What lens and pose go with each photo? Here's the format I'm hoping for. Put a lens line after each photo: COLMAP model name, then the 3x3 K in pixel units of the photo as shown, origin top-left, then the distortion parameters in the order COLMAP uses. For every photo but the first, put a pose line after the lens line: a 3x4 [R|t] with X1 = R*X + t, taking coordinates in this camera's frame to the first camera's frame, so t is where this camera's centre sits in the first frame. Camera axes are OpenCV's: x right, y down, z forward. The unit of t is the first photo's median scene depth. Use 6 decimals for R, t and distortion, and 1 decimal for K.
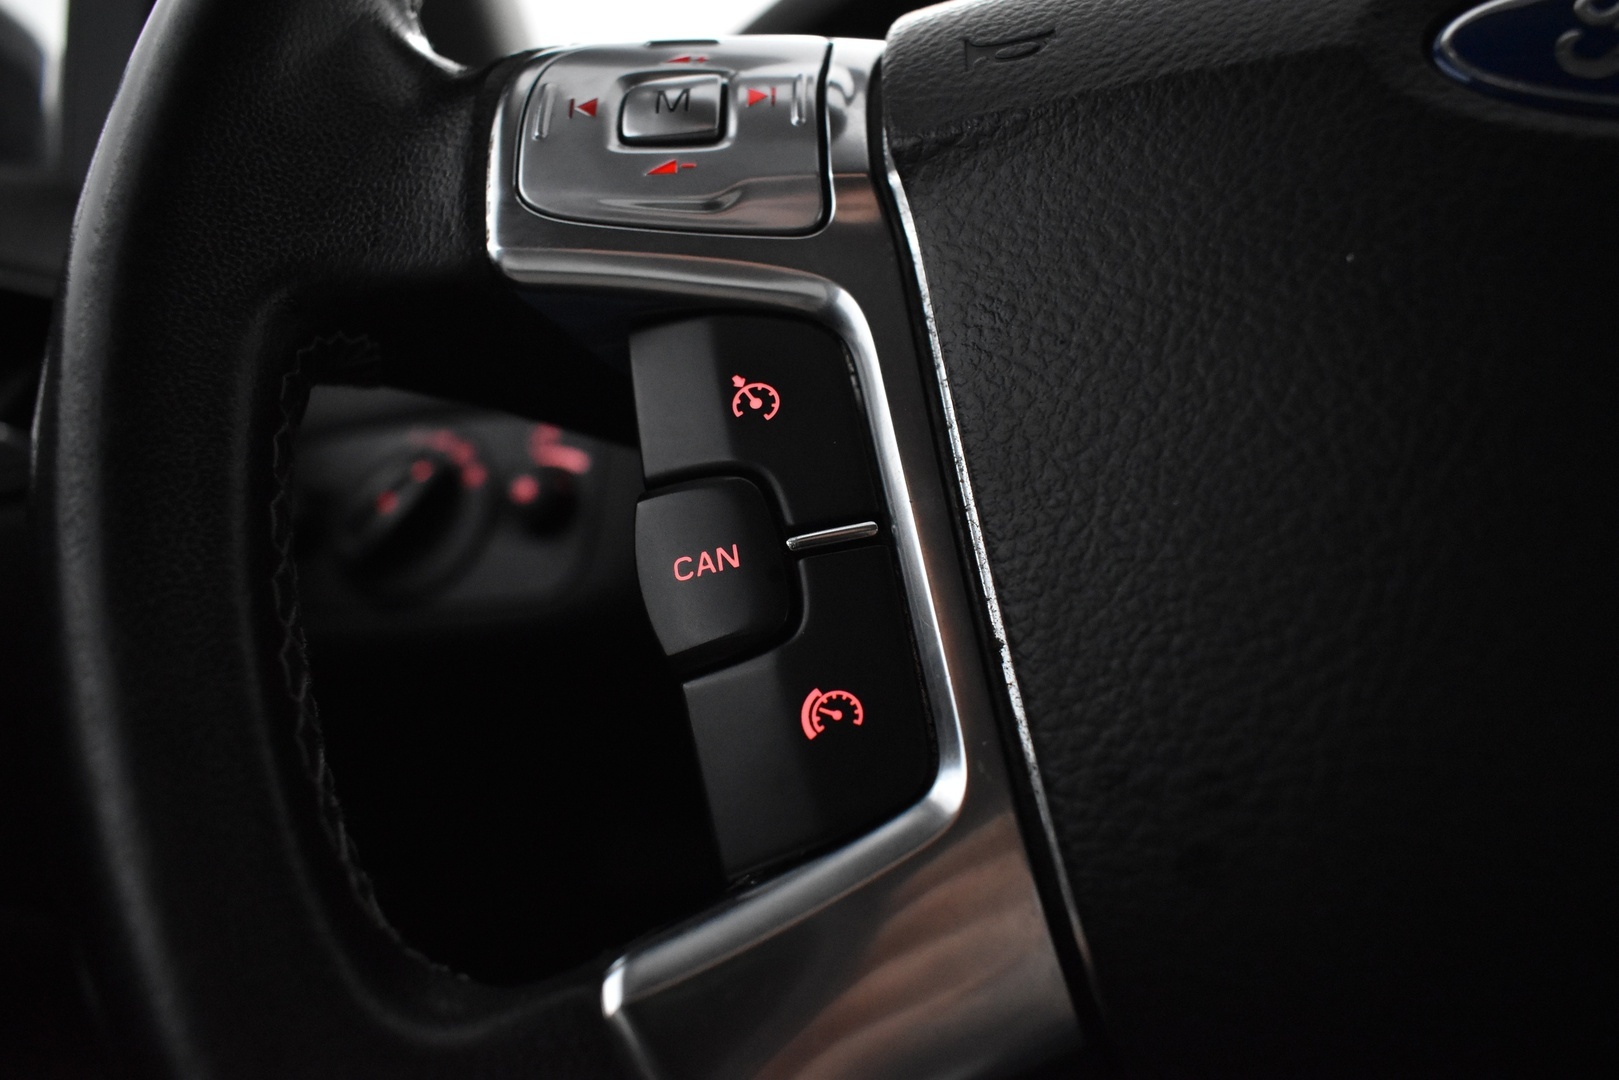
lens RADIAL K [[1254.6, 0, 809.5], [0, 1254.6, 540.0], [0, 0, 1]] dist [-0.103675, -0.007669]
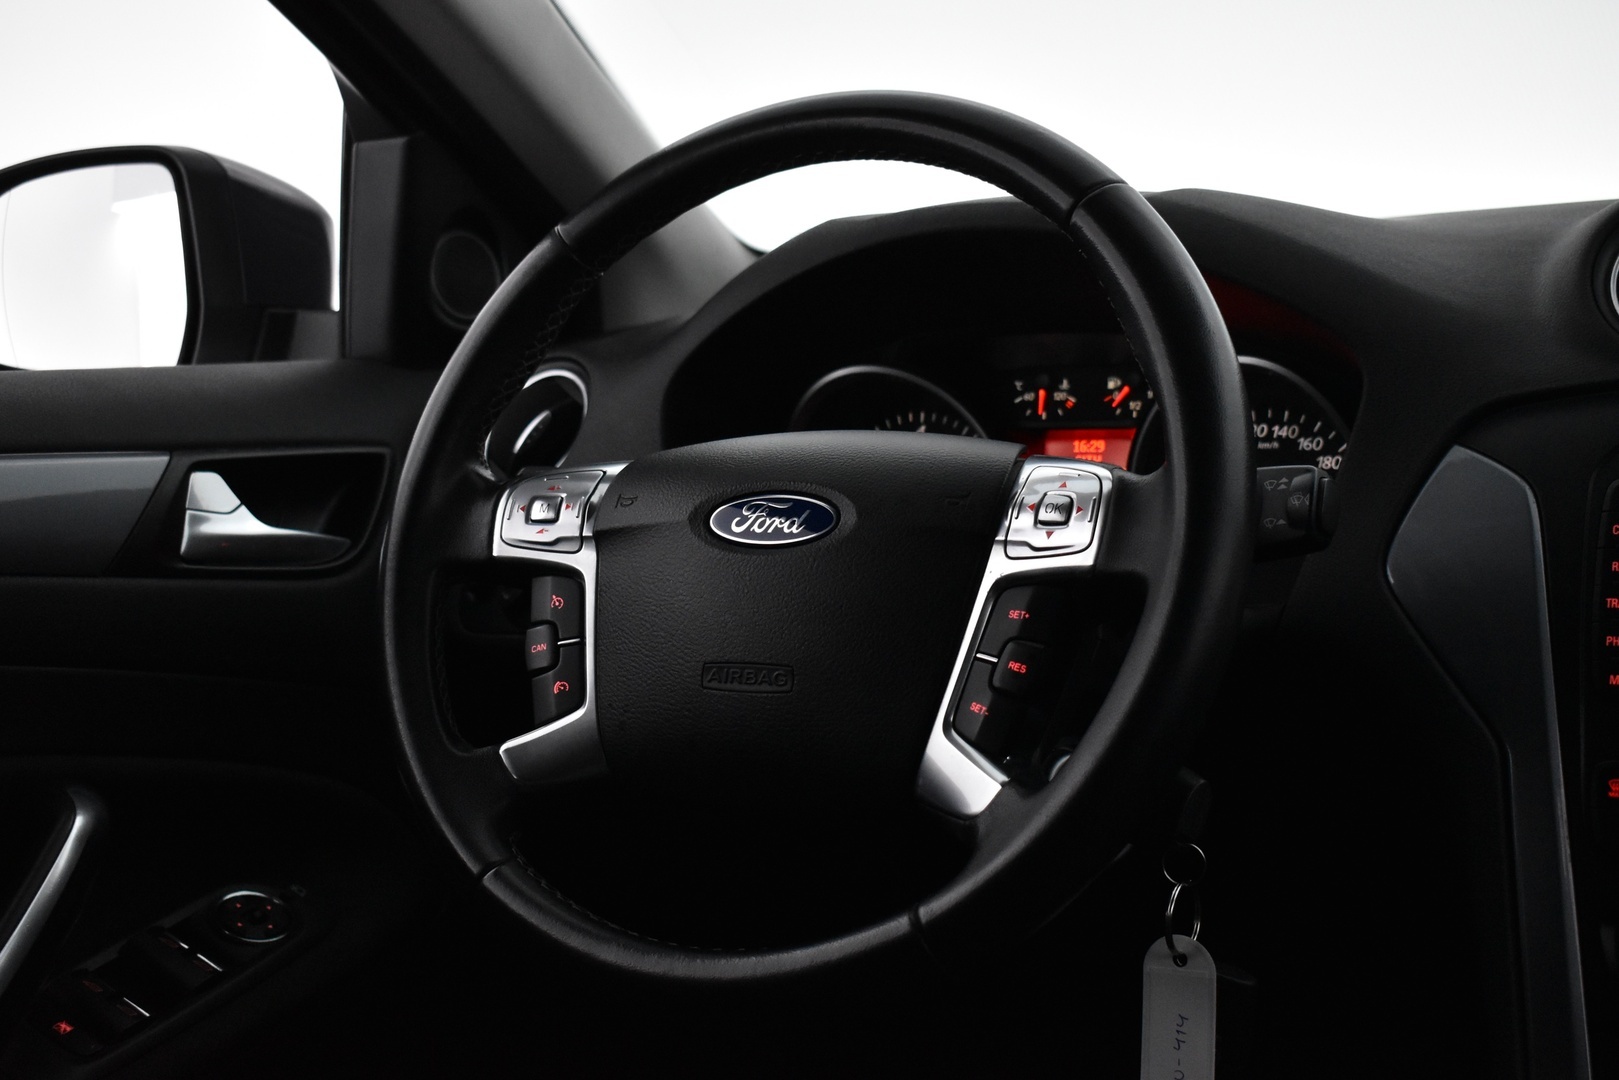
lens RADIAL K [[2140.1, 0, 809.5], [0, 2140.1, 540.0], [0, 0, 1]] dist [-0.072812, 0.078033]
pose [[0.952885, 0.022872, -0.302467, 2.740897], [-0.003701, 0.997956, 0.063804, -0.747909], [0.303308, -0.059679, 0.951022, -5.072703]]
